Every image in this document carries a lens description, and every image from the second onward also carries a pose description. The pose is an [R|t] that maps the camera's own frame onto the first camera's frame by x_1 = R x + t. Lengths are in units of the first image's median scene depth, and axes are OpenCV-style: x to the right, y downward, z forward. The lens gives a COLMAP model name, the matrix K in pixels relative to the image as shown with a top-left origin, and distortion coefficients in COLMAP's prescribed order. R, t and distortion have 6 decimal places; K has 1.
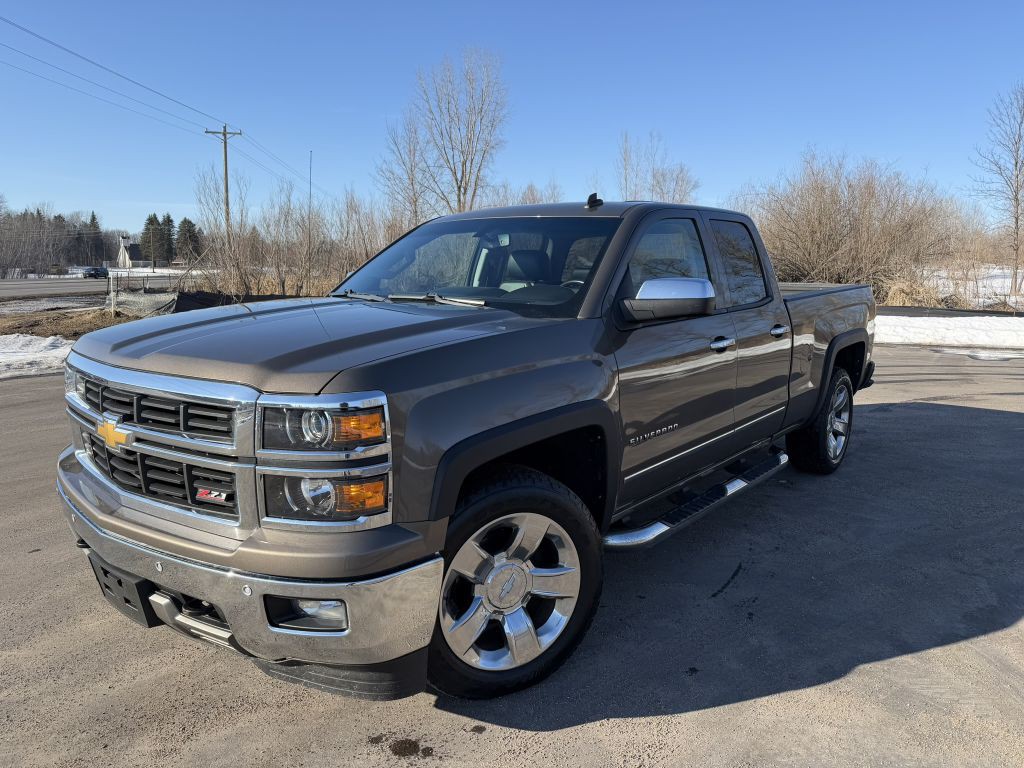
lens RADIAL K [[756.4, 0, 512.0], [0, 756.4, 384.0], [0, 0, 1]] dist [0.005336, 0.003750]
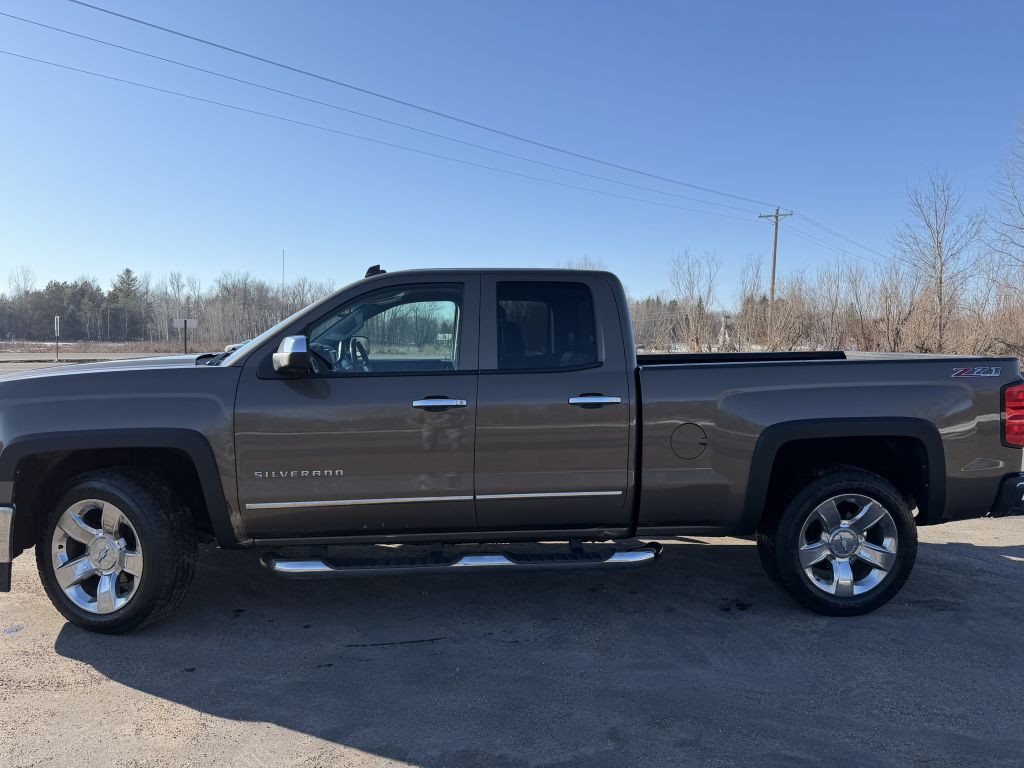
lens RADIAL K [[756.4, 0, 512.0], [0, 756.4, 384.0], [0, 0, 1]] dist [0.005336, 0.003750]
pose [[0.676007, 0.038825, -0.735872, 1.008859], [-0.113331, 0.992208, -0.051762, -0.036931], [0.728128, 0.118388, 0.675140, 0.375046]]
